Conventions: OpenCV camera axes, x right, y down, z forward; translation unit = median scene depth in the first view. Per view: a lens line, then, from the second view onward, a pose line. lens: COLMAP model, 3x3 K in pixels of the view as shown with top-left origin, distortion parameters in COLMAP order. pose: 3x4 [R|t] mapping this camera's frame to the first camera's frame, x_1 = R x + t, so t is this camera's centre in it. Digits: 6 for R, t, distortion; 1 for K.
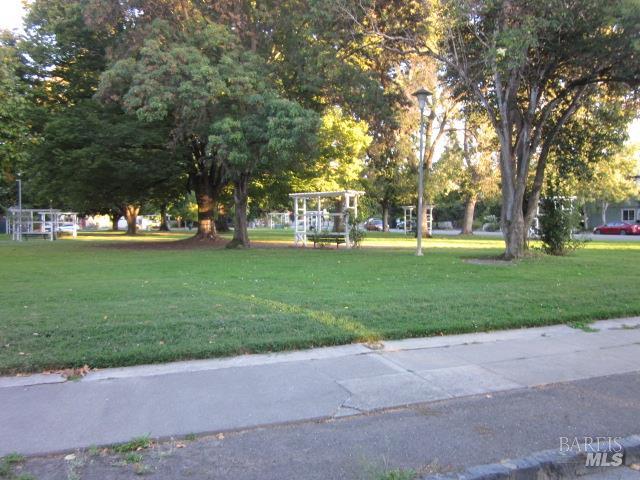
lens RADIAL K [[529.0, 0, 320.0], [0, 529.0, 240.0], [0, 0, 1]] dist [-0.010098, -0.007426]
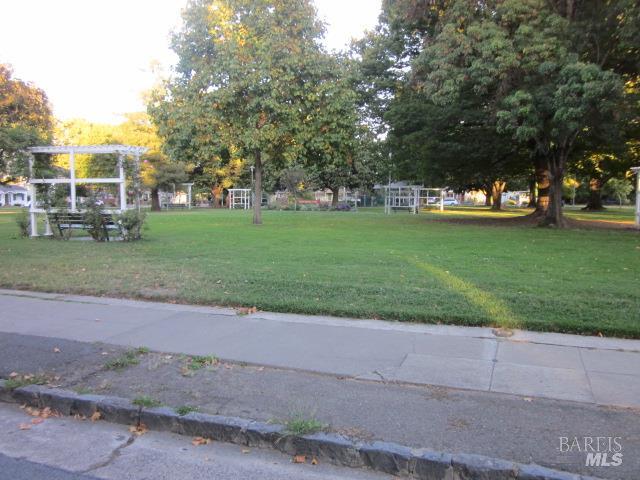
lens RADIAL K [[520.2, 0, 320.0], [0, 520.2, 240.0], [0, 0, 1]] dist [-0.004846, -0.001143]
pose [[0.771050, 0.057489, -0.634174, 0.173937], [-0.027529, 0.997995, 0.056999, -0.004013], [0.636179, -0.026491, 0.771087, 0.030945]]
